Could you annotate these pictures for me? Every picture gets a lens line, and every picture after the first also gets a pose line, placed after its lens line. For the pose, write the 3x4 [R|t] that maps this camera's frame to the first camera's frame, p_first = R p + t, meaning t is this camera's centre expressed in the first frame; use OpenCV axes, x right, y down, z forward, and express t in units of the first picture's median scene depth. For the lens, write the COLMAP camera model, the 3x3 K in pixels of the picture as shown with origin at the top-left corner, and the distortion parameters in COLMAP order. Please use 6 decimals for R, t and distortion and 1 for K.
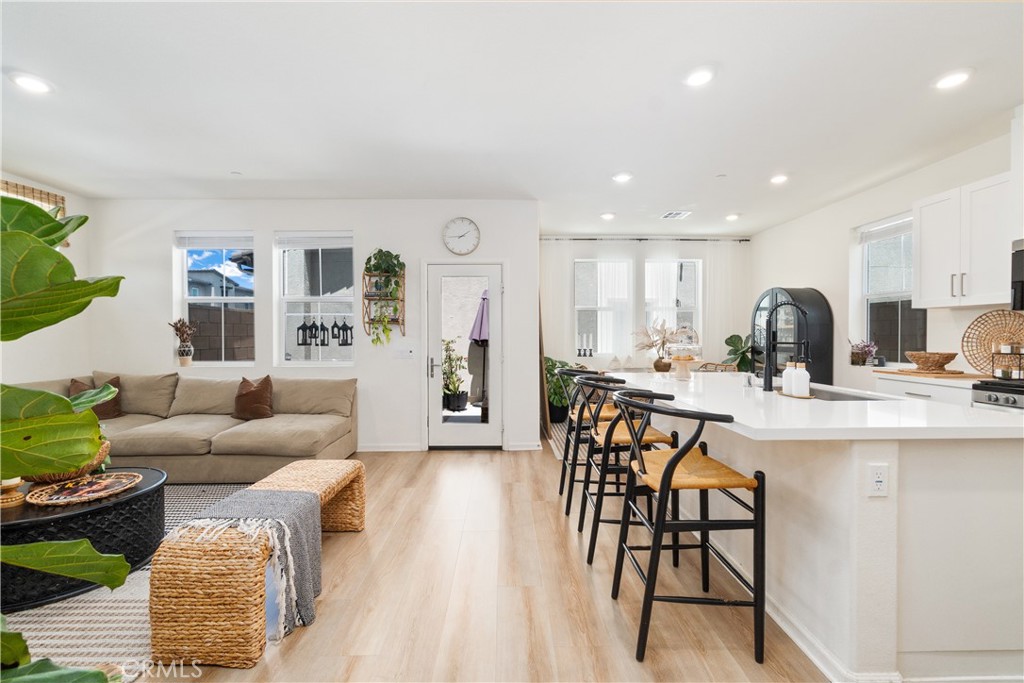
lens RADIAL K [[443.4, 0, 535.0], [0, 443.4, 339.5], [0, 0, 1]] dist [-0.001345, -0.000905]
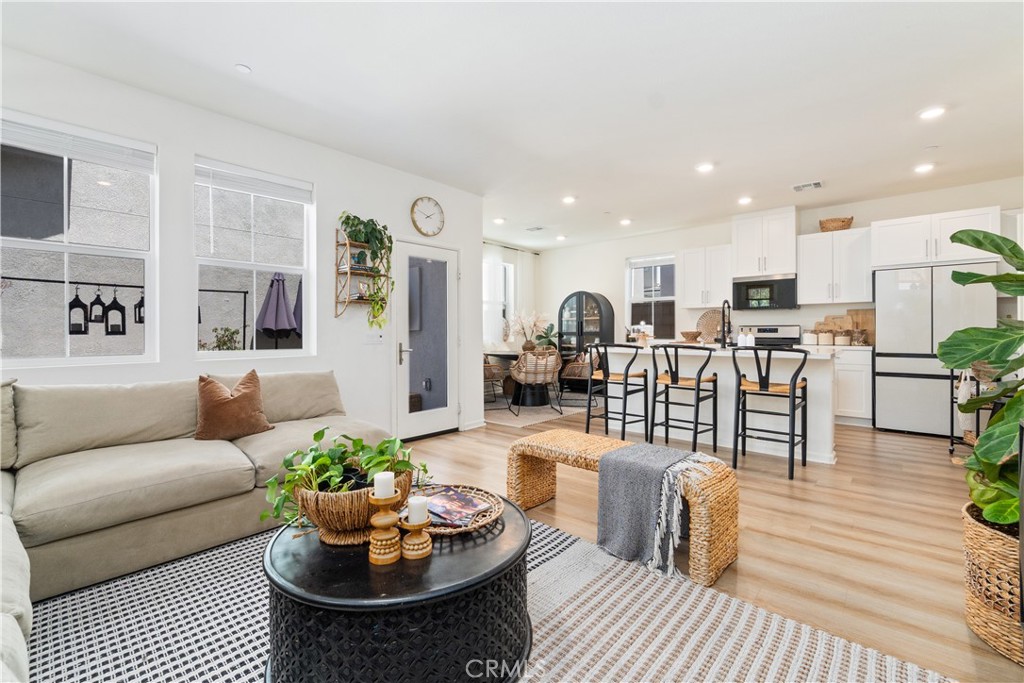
lens RADIAL K [[443.4, 0, 509.2], [0, 443.4, 329.6], [0, 0, 1]] dist [-0.001345, -0.000905]
pose [[0.680765, 0.001929, 0.732499, -0.754297], [0.006403, 0.999943, -0.008584, 0.023438], [-0.732474, 0.010534, 0.680714, 0.212902]]
